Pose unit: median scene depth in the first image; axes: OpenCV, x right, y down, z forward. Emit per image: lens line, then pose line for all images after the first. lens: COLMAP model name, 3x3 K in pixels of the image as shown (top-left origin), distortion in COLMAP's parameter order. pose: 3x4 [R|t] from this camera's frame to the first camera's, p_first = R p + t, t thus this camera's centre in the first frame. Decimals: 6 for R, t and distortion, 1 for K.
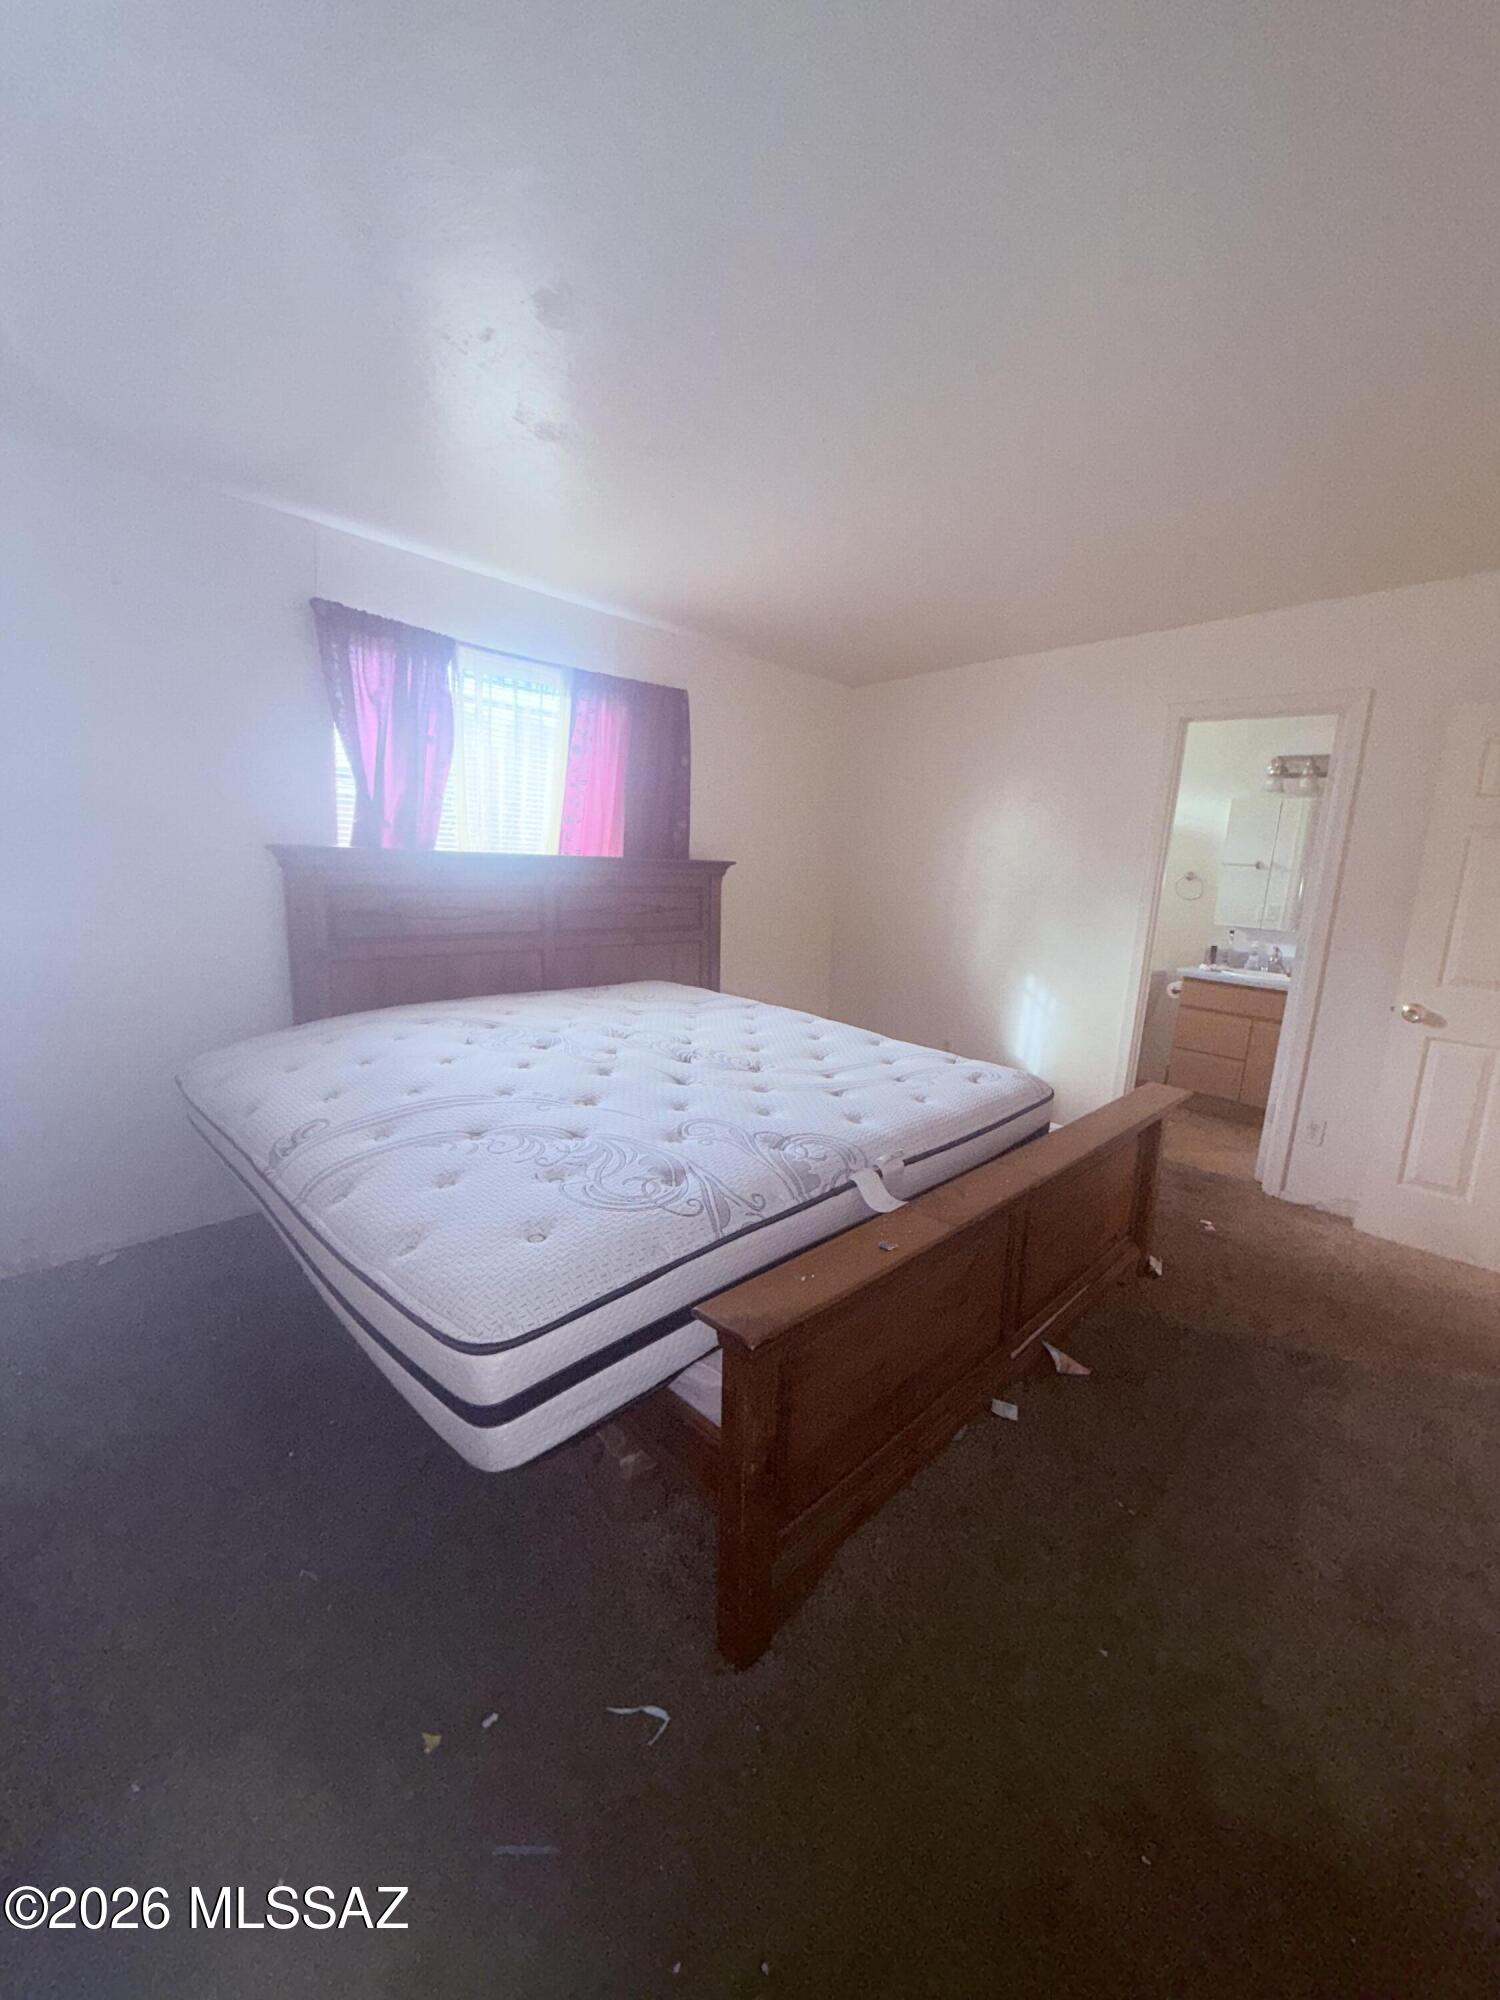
lens RADIAL K [[796.6, 0, 750.0], [0, 796.6, 1000.0], [0, 0, 1]] dist [-0.000194, -0.000048]
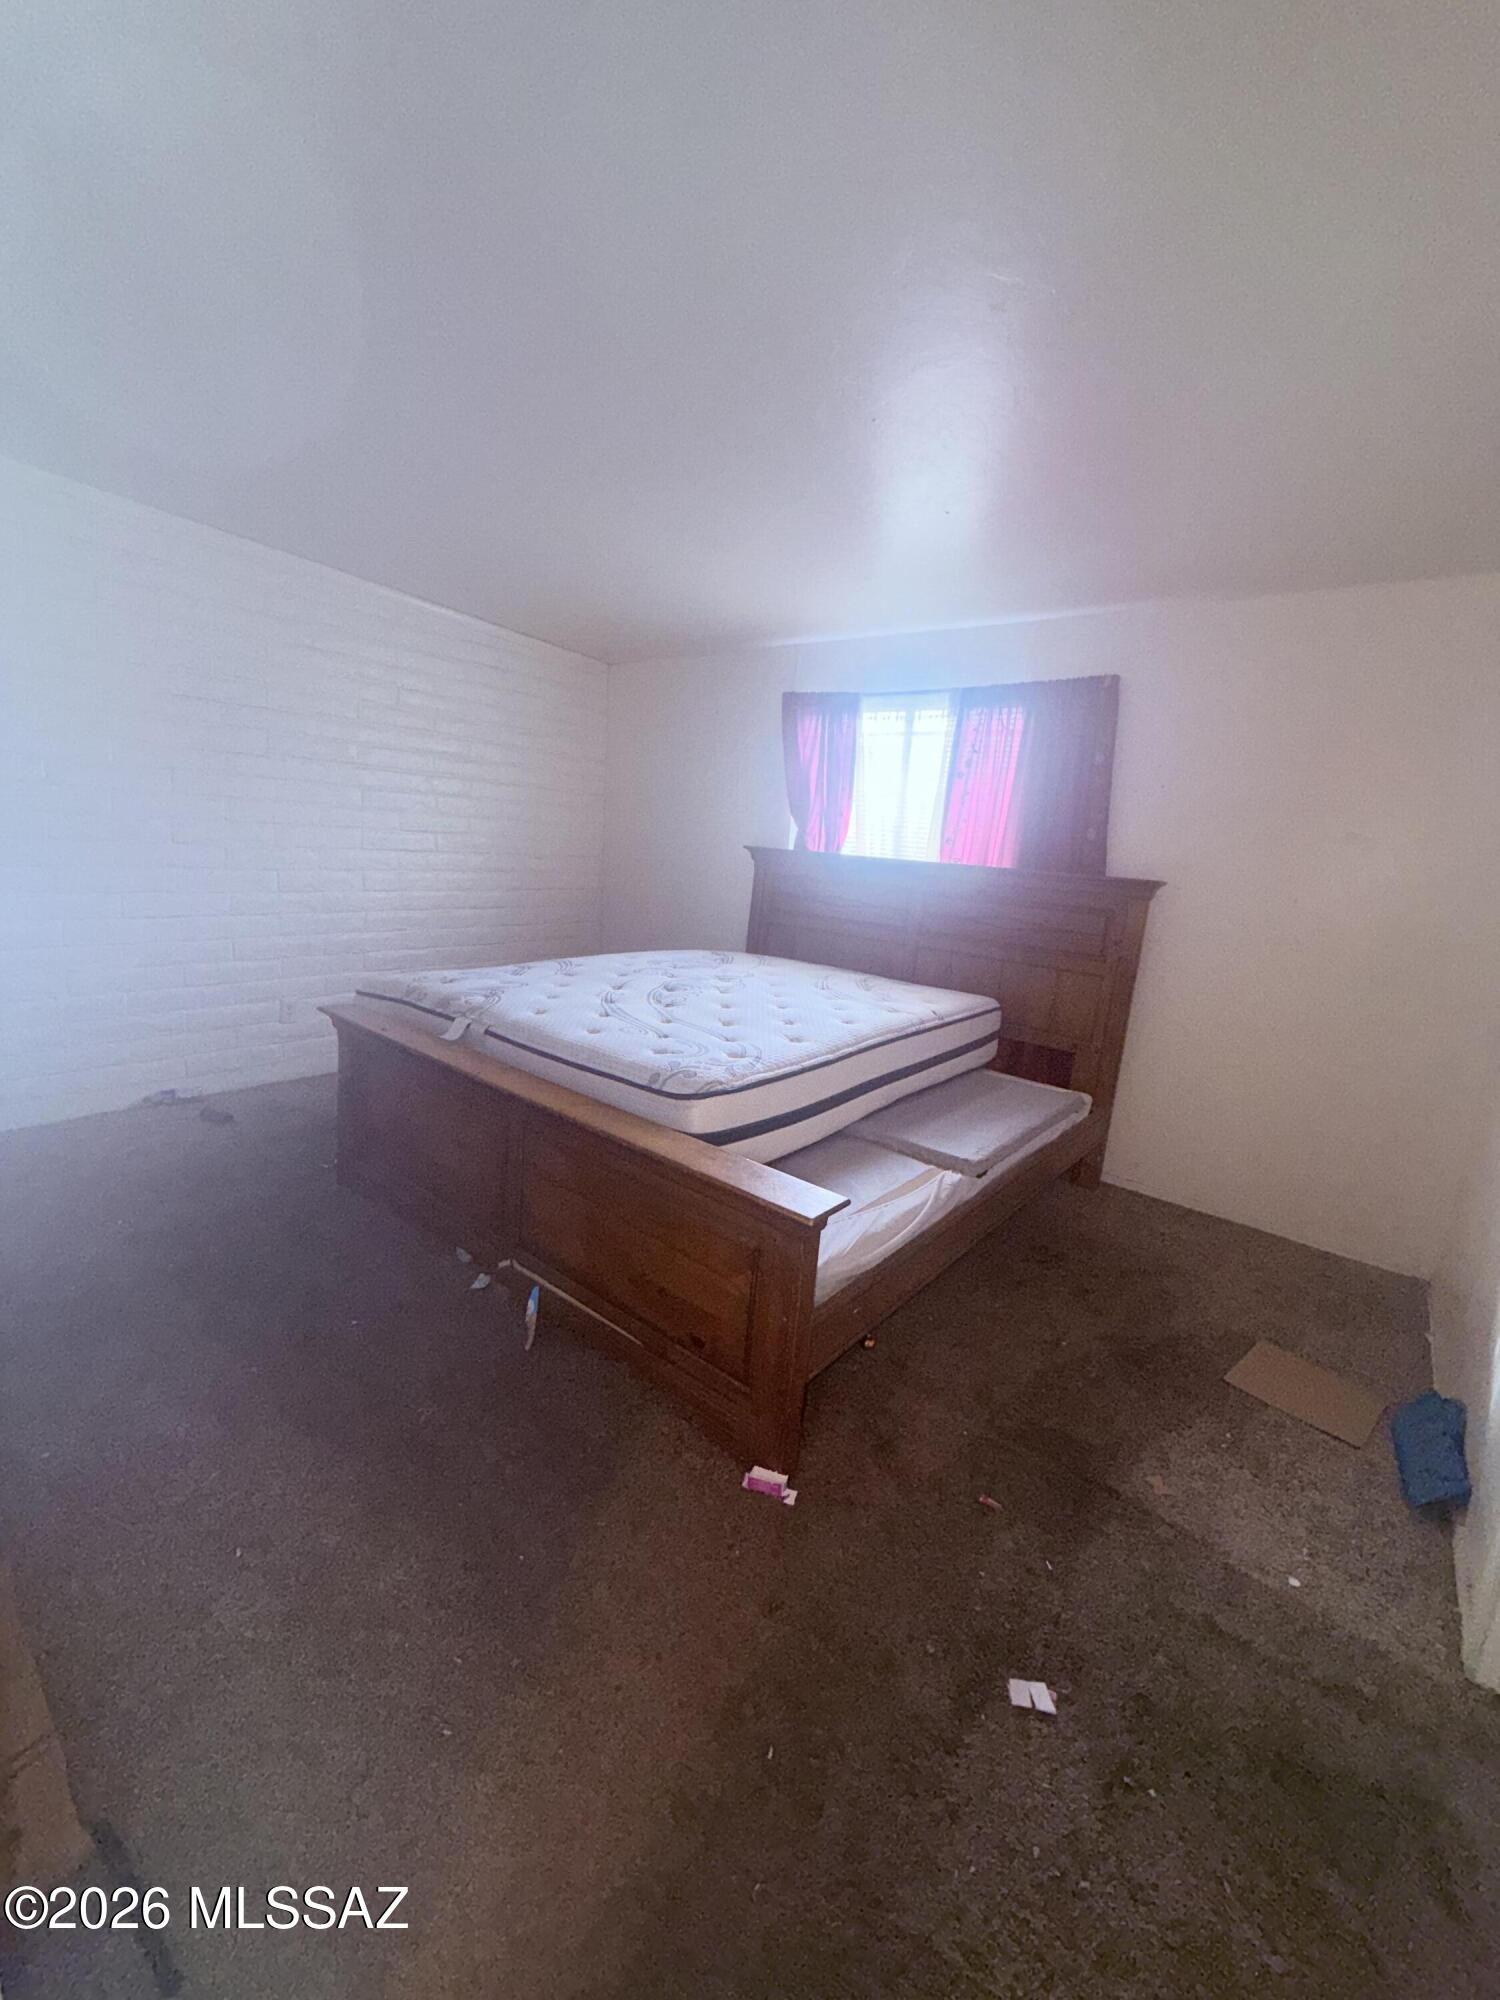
lens RADIAL K [[796.6, 0, 750.0], [0, 796.6, 1000.0], [0, 0, 1]] dist [-0.000194, -0.000048]
pose [[0.092525, 0.155356, -0.983516, 0.905154], [-0.253042, 0.958993, 0.127677, -0.080847], [0.963021, 0.237058, 0.128042, 0.709362]]
